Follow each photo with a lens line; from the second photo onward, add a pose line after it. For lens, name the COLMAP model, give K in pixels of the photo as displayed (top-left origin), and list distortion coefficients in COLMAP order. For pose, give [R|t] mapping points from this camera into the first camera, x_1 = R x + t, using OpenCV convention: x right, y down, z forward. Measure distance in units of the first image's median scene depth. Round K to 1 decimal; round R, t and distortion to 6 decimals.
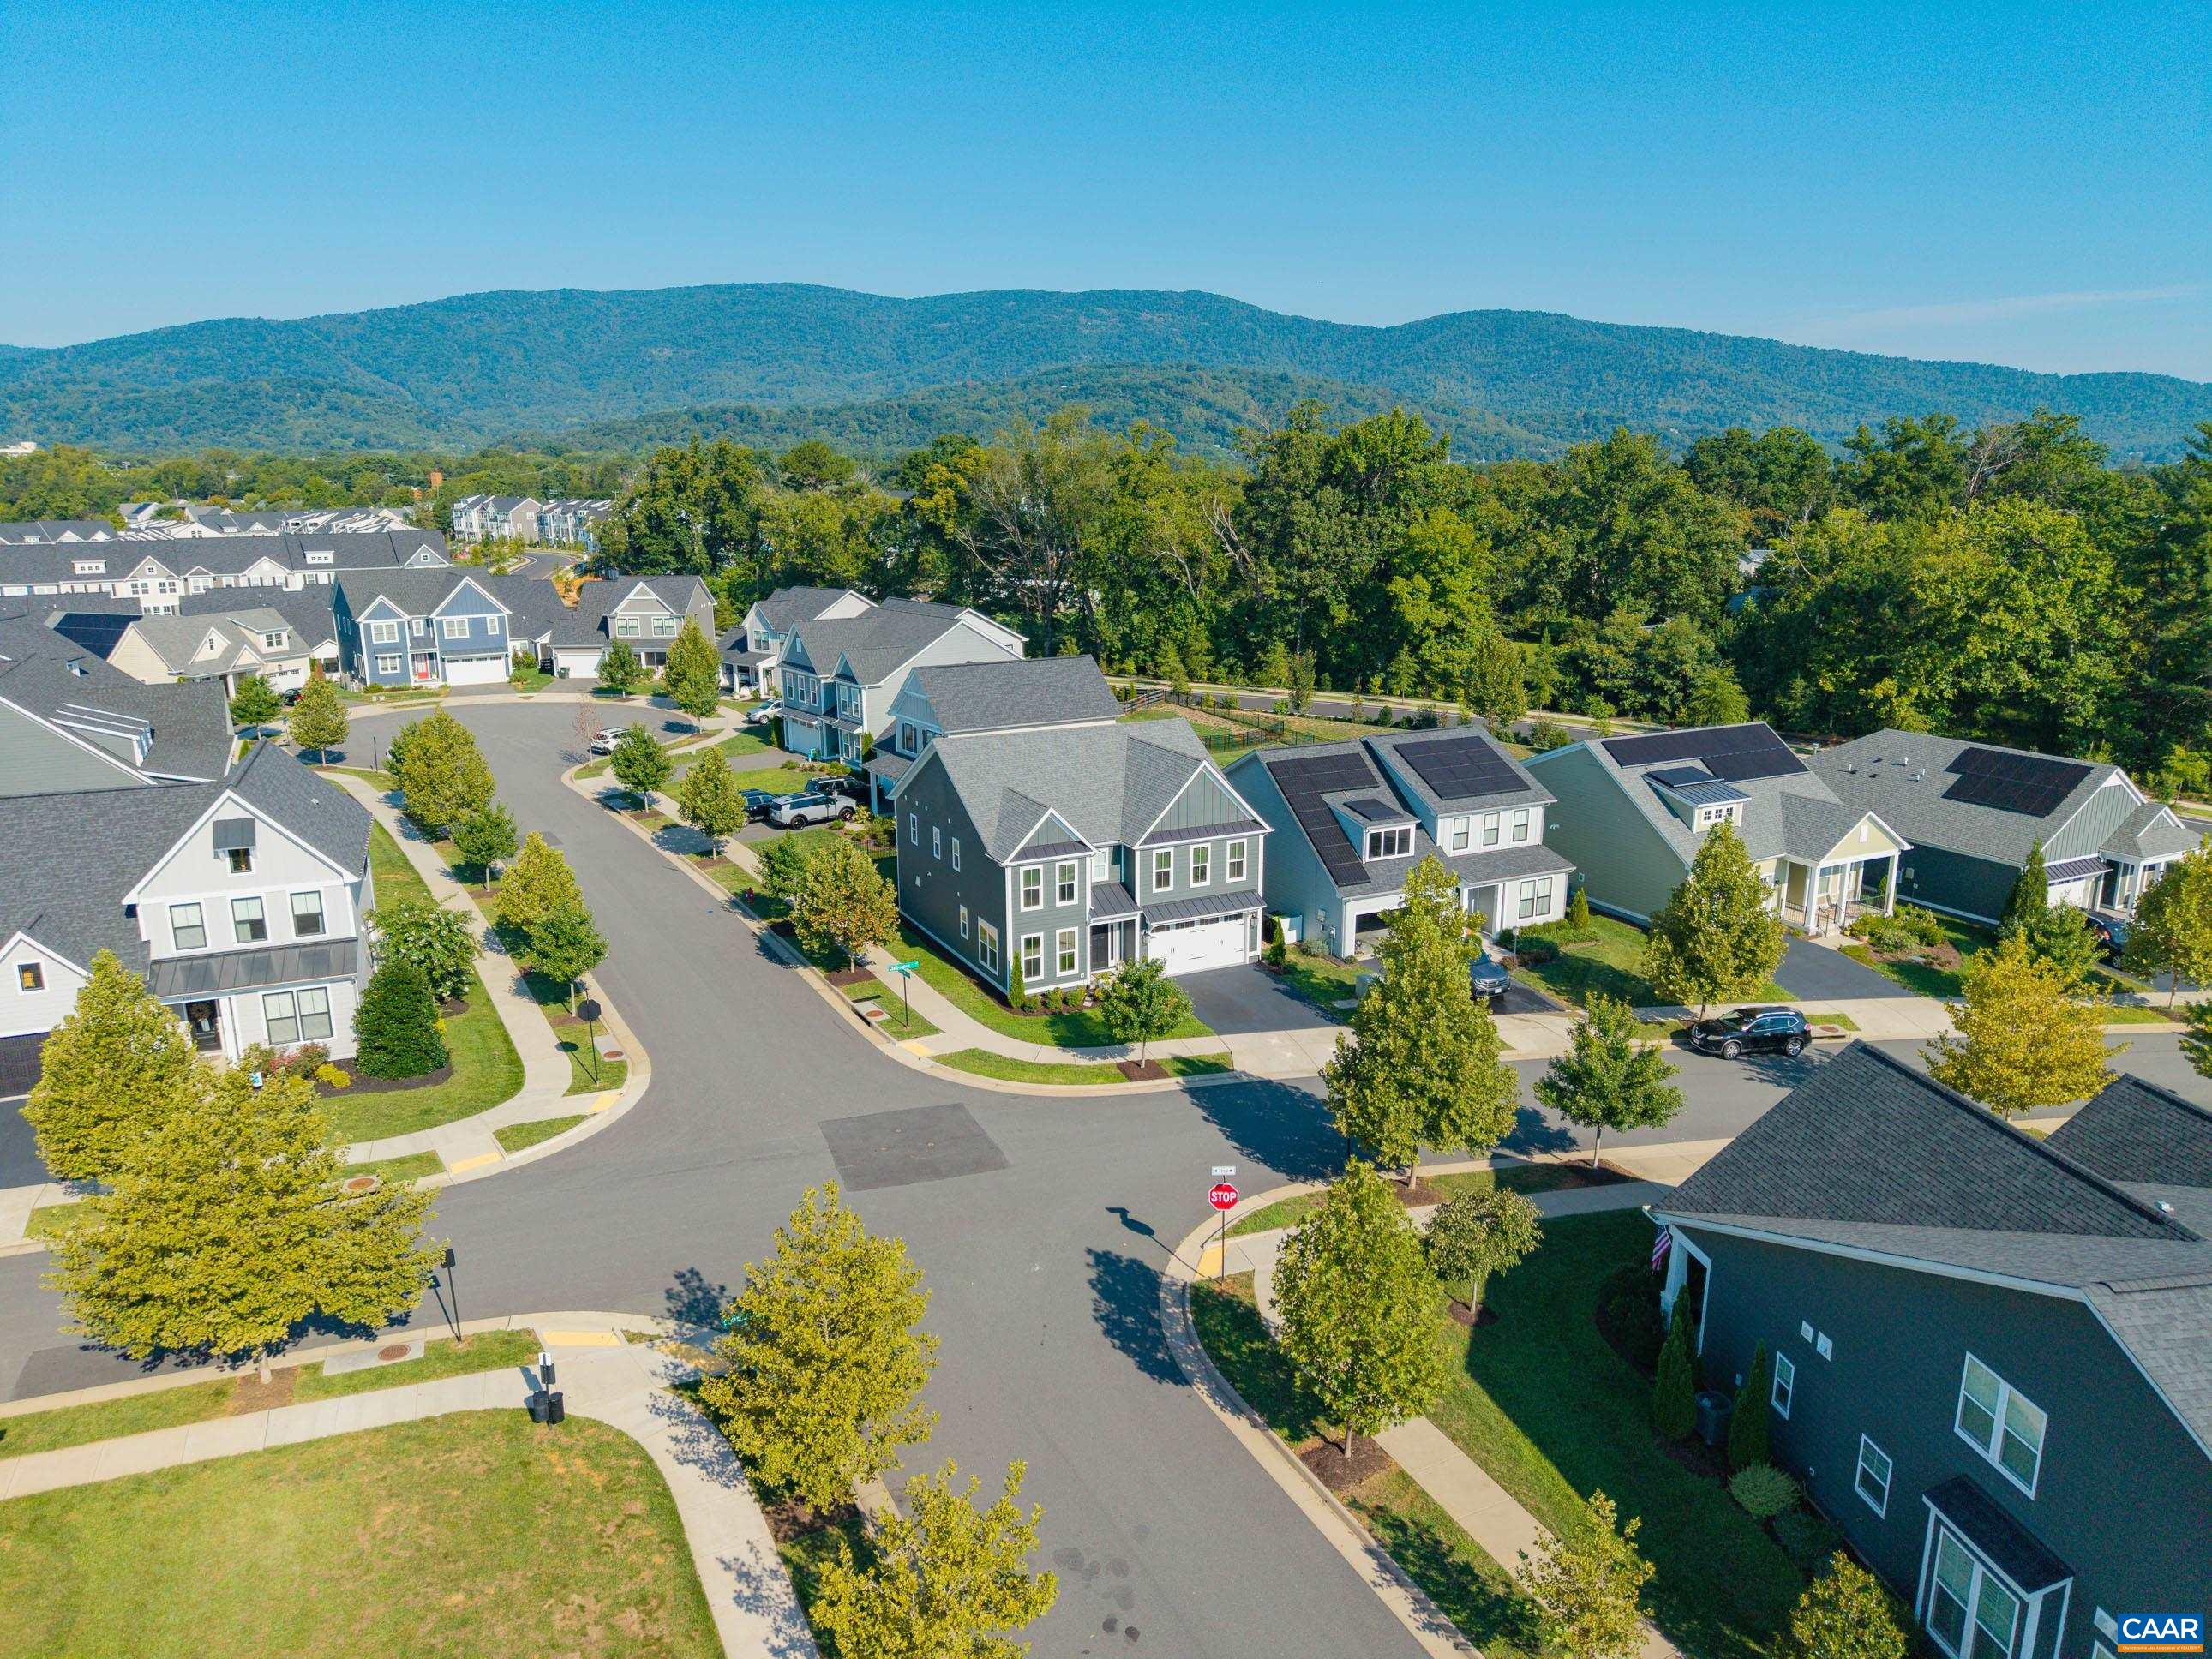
lens RADIAL K [[1483.9, 0, 1115.1], [0, 1483.9, 833.2], [0, 0, 1]] dist [0.013807, -0.015619]
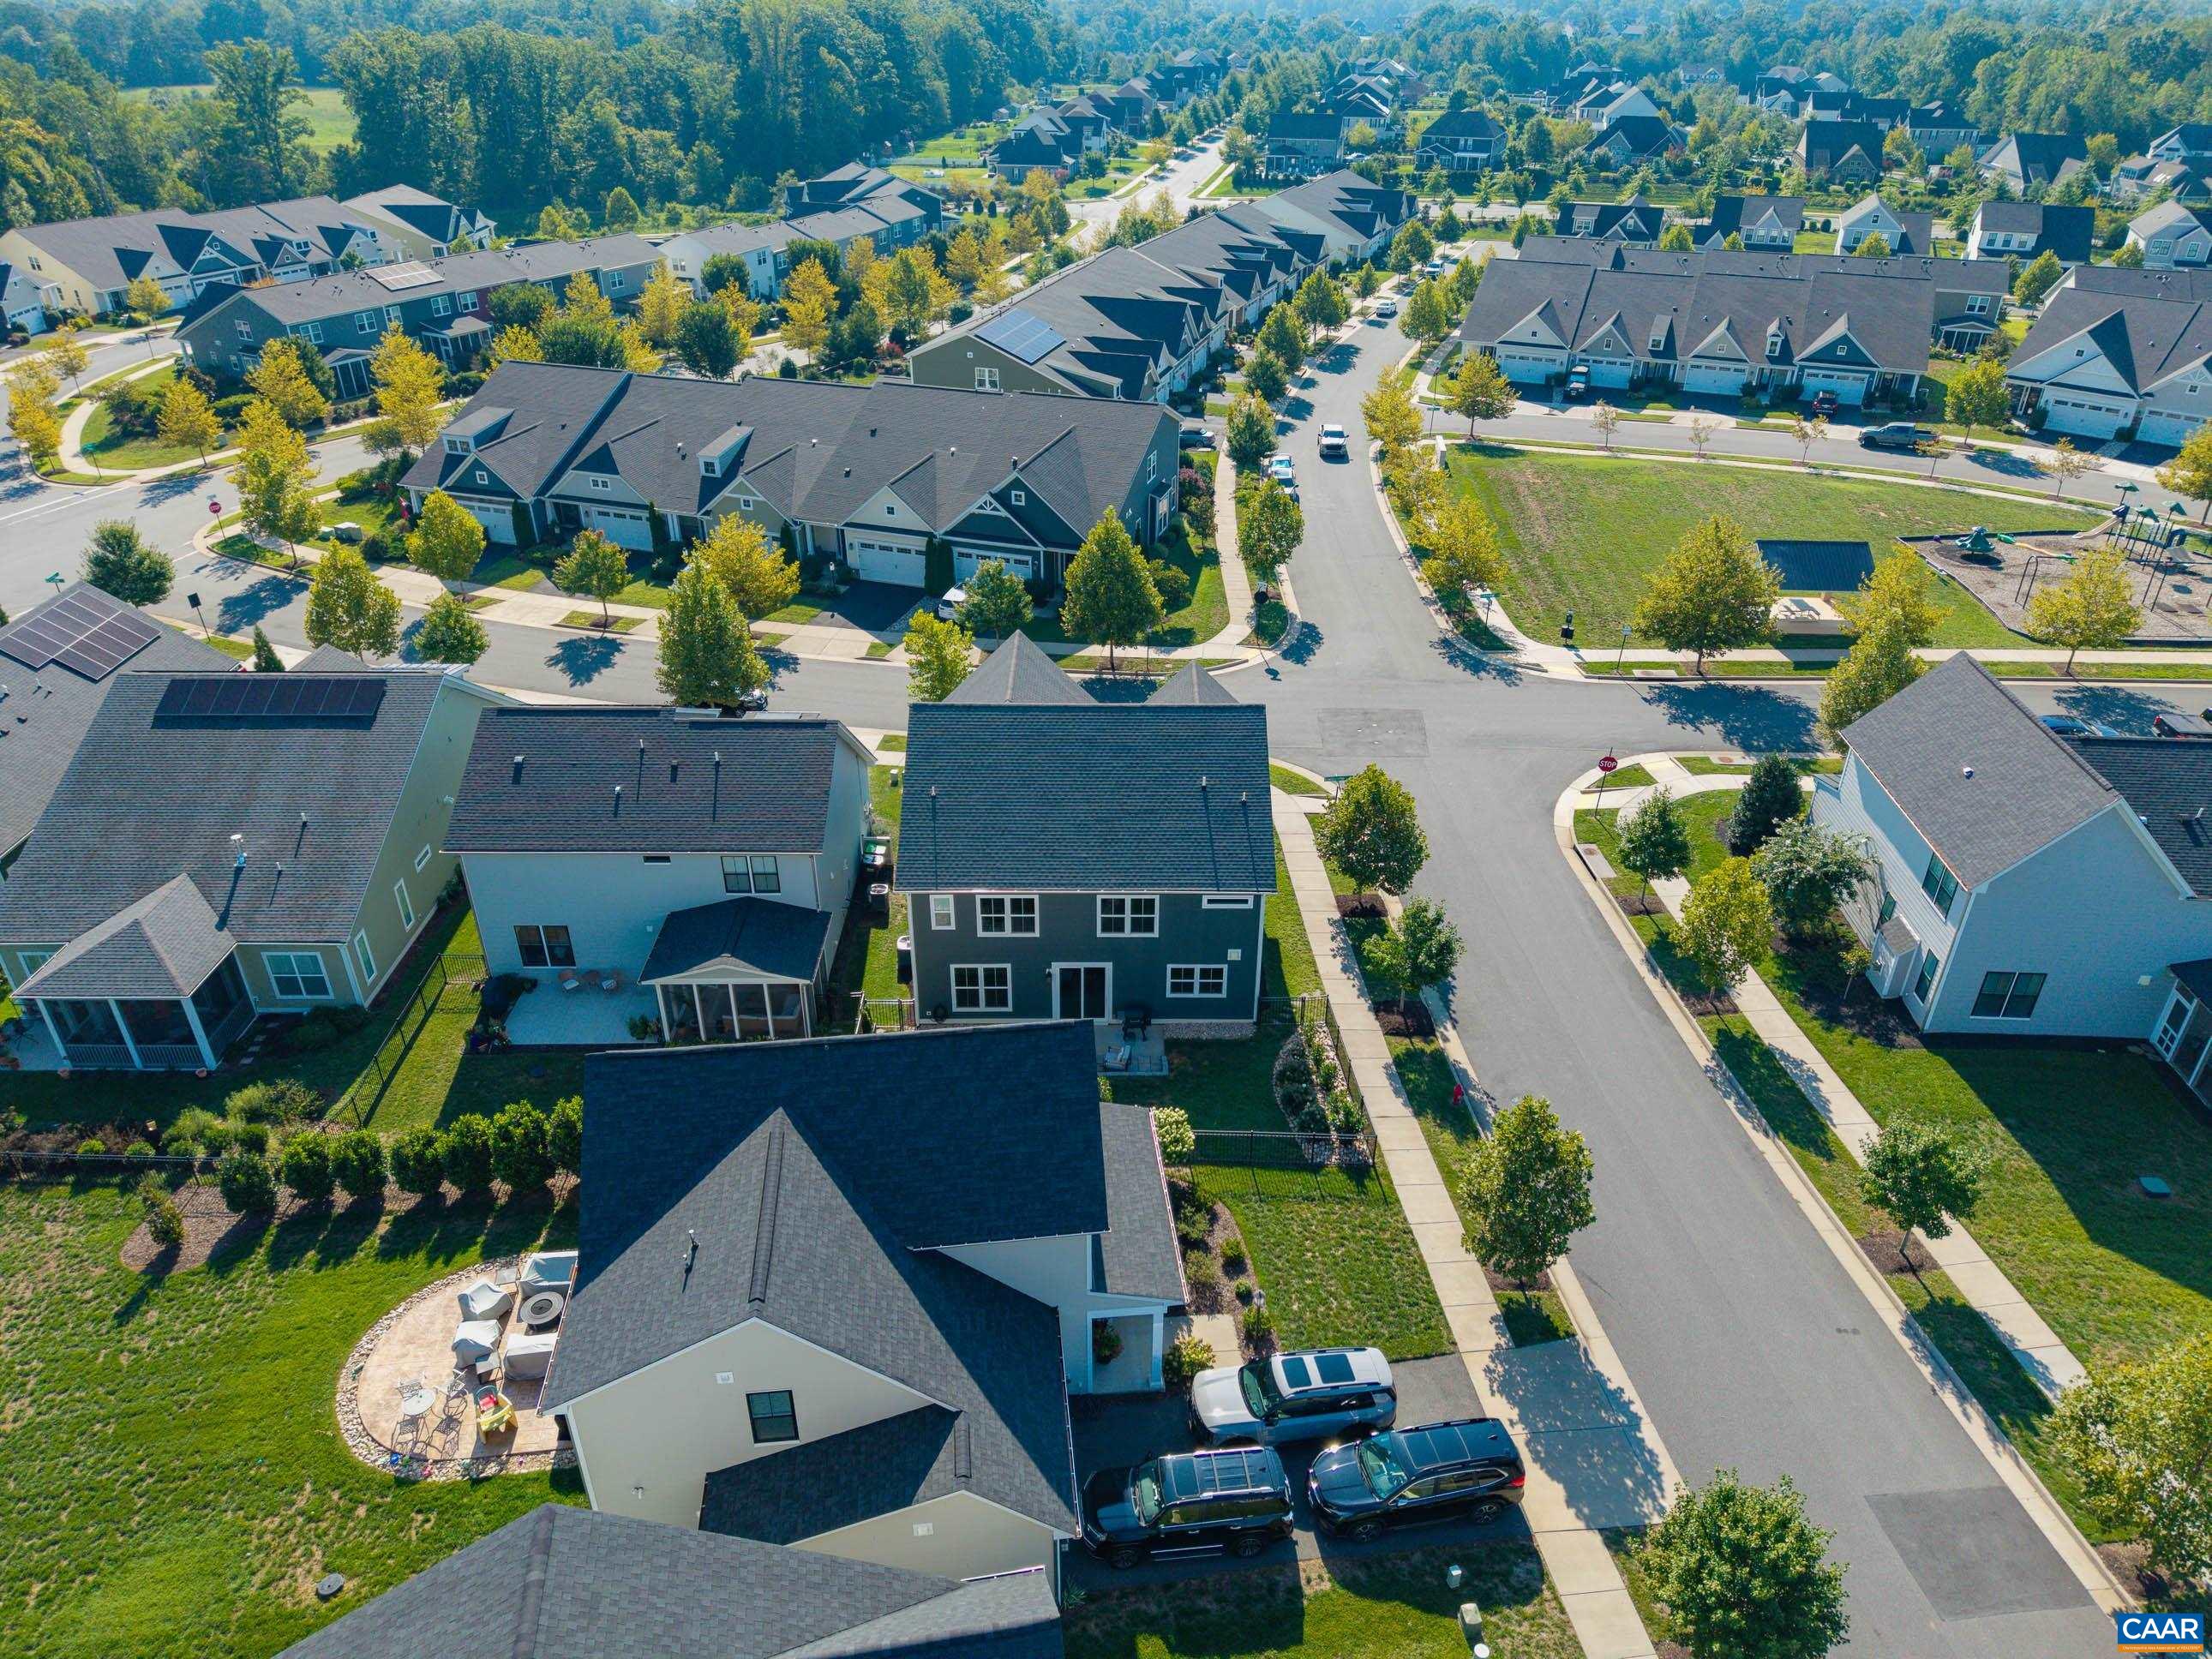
lens RADIAL K [[1477.1, 0, 1113.7], [0, 1477.1, 834.8], [0, 0, 1]] dist [0.034337, -0.037209]
pose [[-0.891264, -0.231678, 0.389838, -0.206113], [0.104998, 0.730865, 0.674397, -0.305523], [-0.441162, 0.641998, -0.627068, 0.851944]]
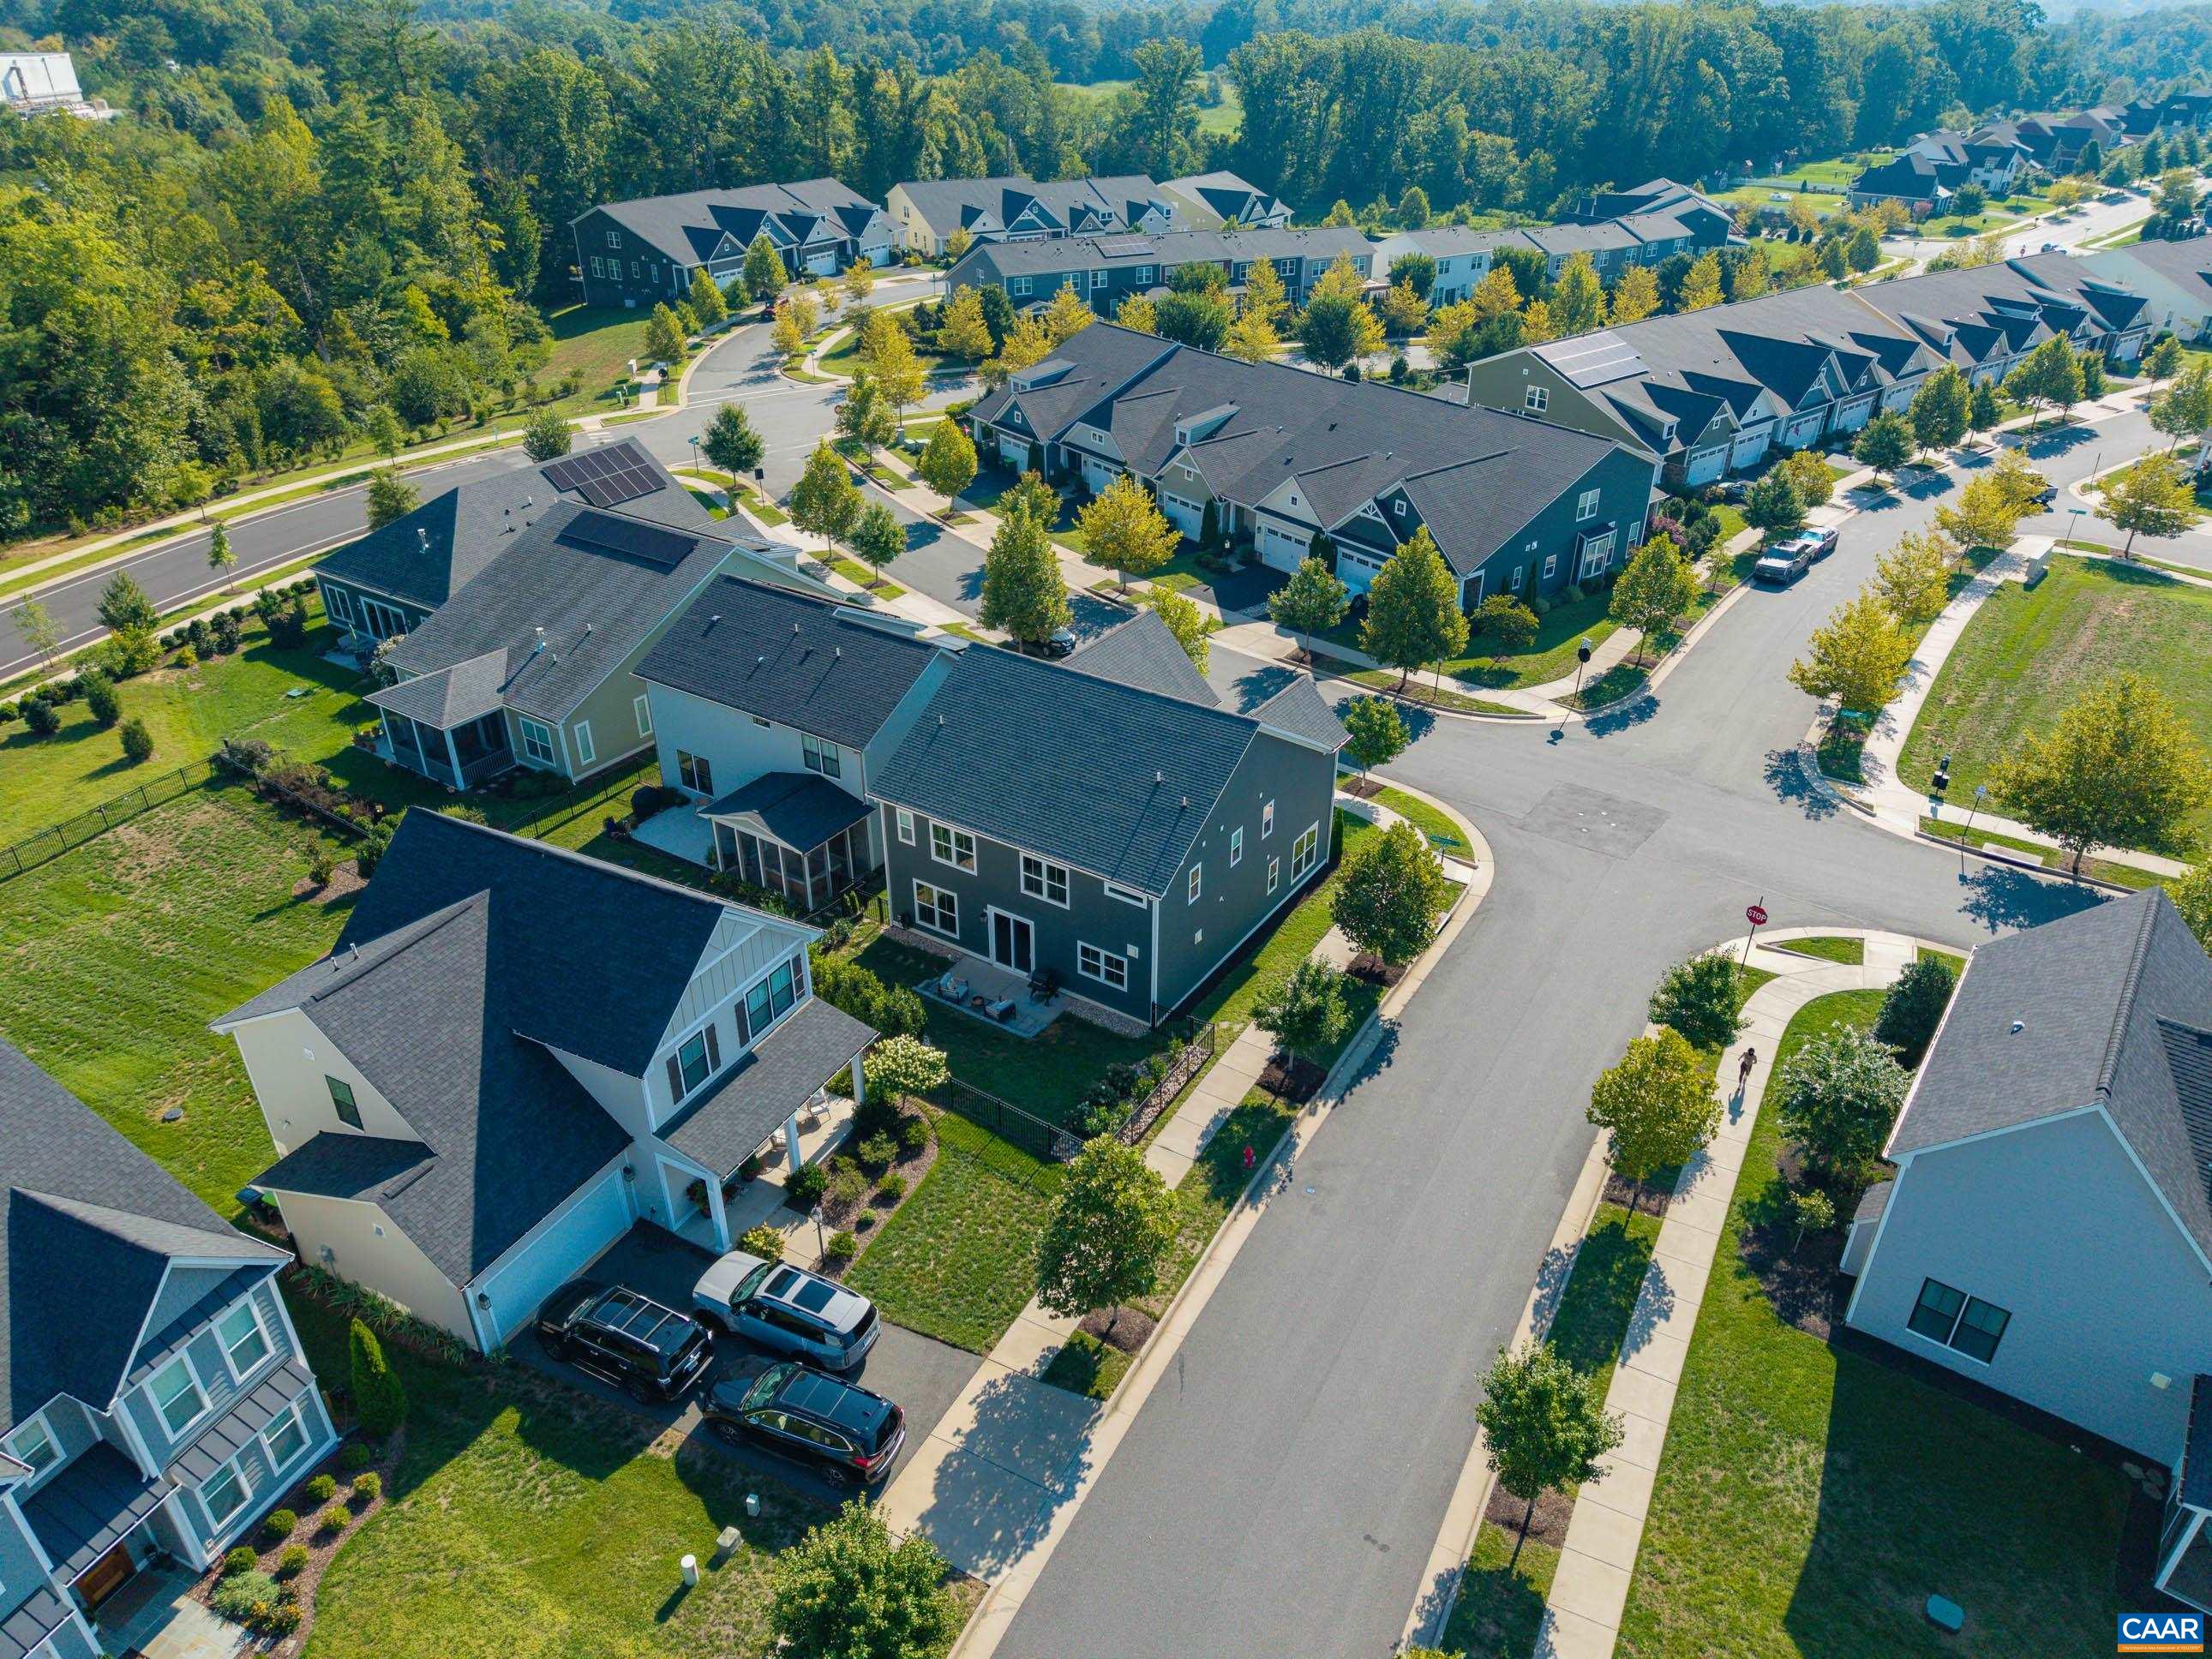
lens RADIAL K [[1477.1, 0, 1113.7], [0, 1477.1, 834.8], [0, 0, 1]] dist [0.034337, -0.037209]
pose [[-0.493386, -0.439332, 0.750705, -0.377864], [0.202181, 0.781502, 0.590235, -0.267077], [-0.845987, 0.442992, -0.296757, 0.708854]]
